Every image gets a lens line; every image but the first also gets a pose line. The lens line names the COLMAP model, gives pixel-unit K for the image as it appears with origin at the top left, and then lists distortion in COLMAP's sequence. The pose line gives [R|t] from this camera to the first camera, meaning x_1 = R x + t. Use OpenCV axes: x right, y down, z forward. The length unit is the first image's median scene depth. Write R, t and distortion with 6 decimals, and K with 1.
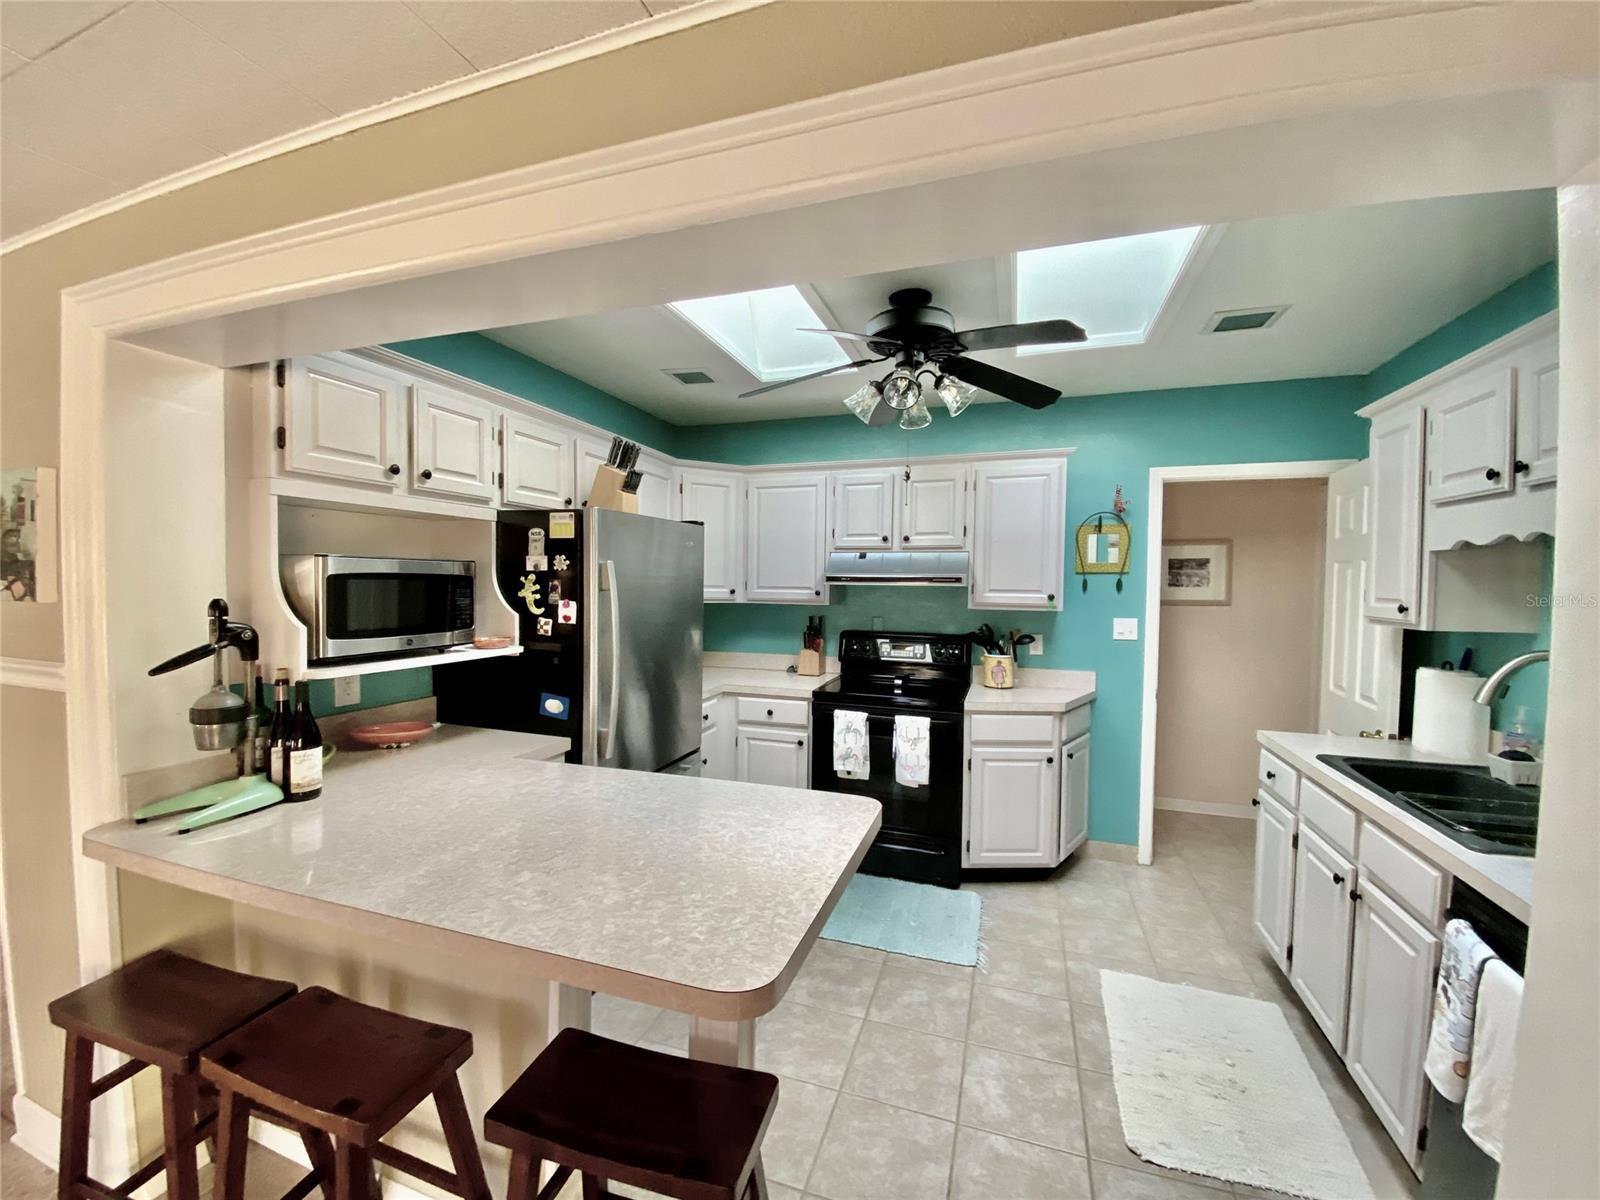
lens RADIAL K [[635.0, 0, 794.9], [0, 635.0, 600.4], [0, 0, 1]] dist [-0.020590, -0.005175]
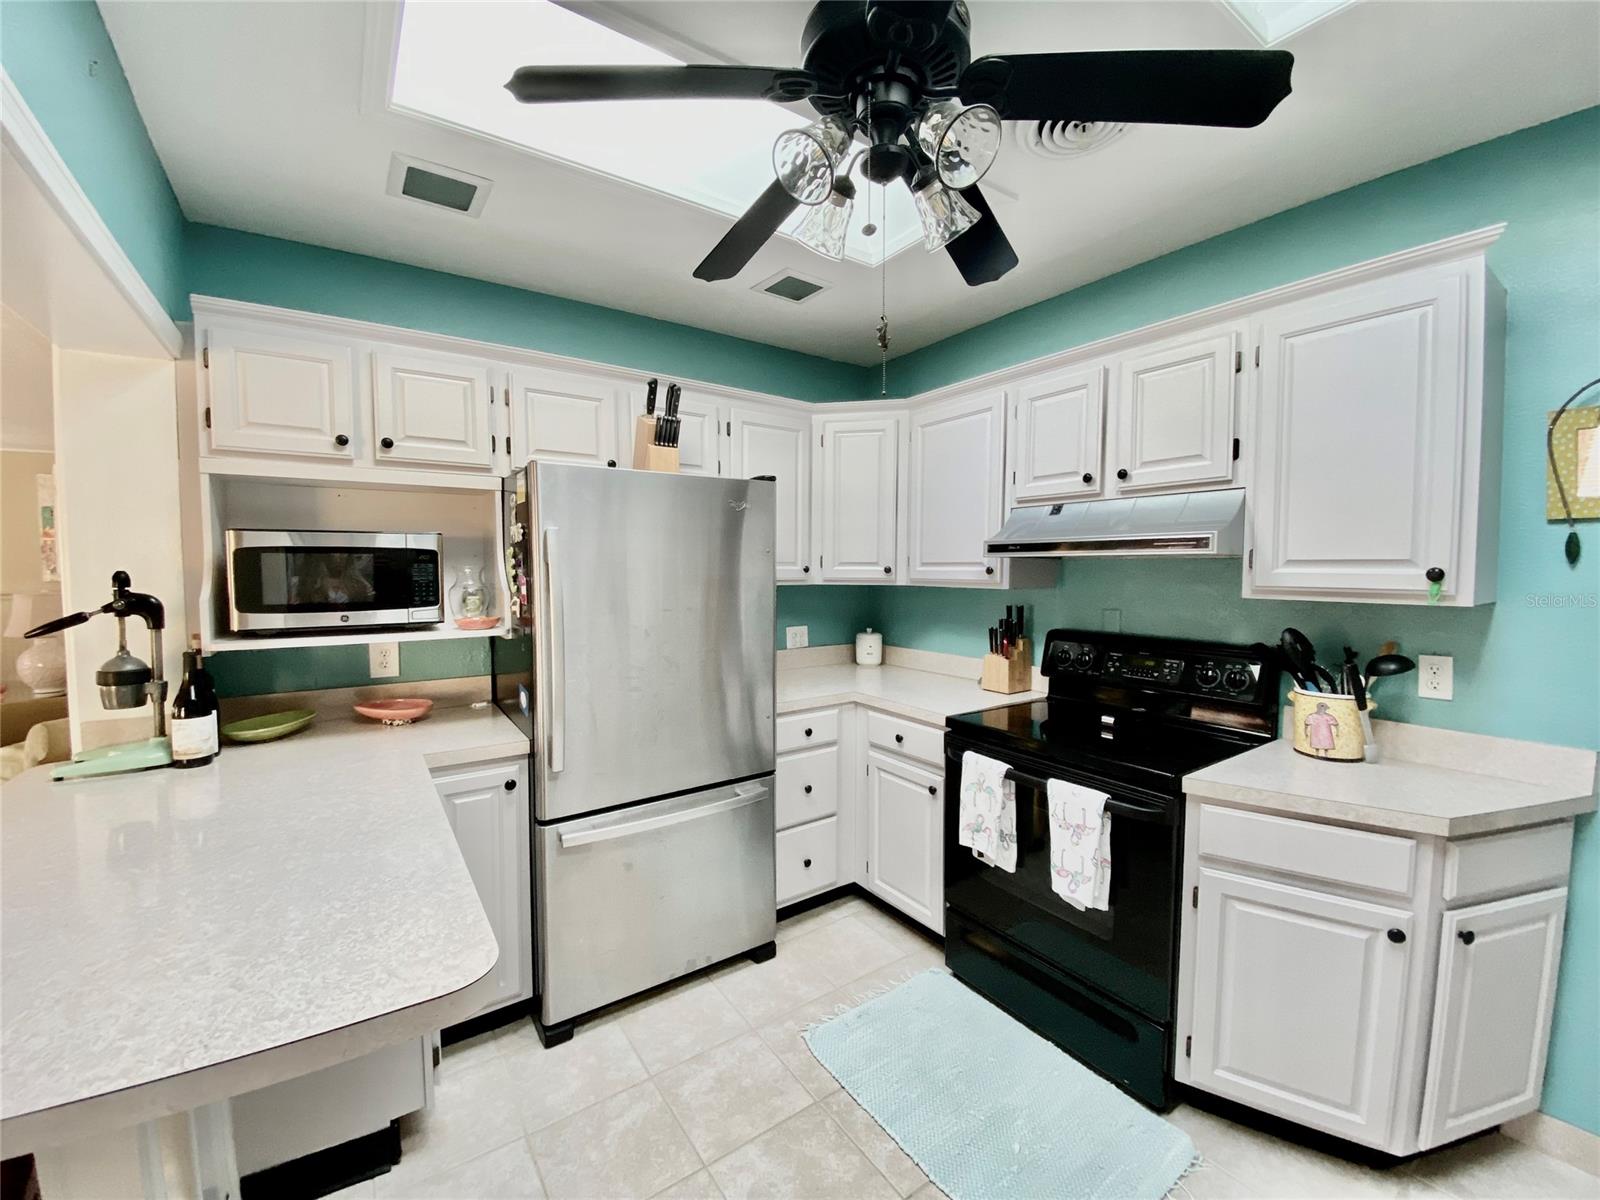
lens RADIAL K [[644.6, 0, 768.7], [0, 644.6, 602.5], [0, 0, 1]] dist [-0.019988, -0.005358]
pose [[0.800732, 0.022164, -0.598613, 0.300796], [-0.007892, 0.999619, 0.026455, 0.006644], [0.598971, -0.016459, 0.800601, 0.375225]]
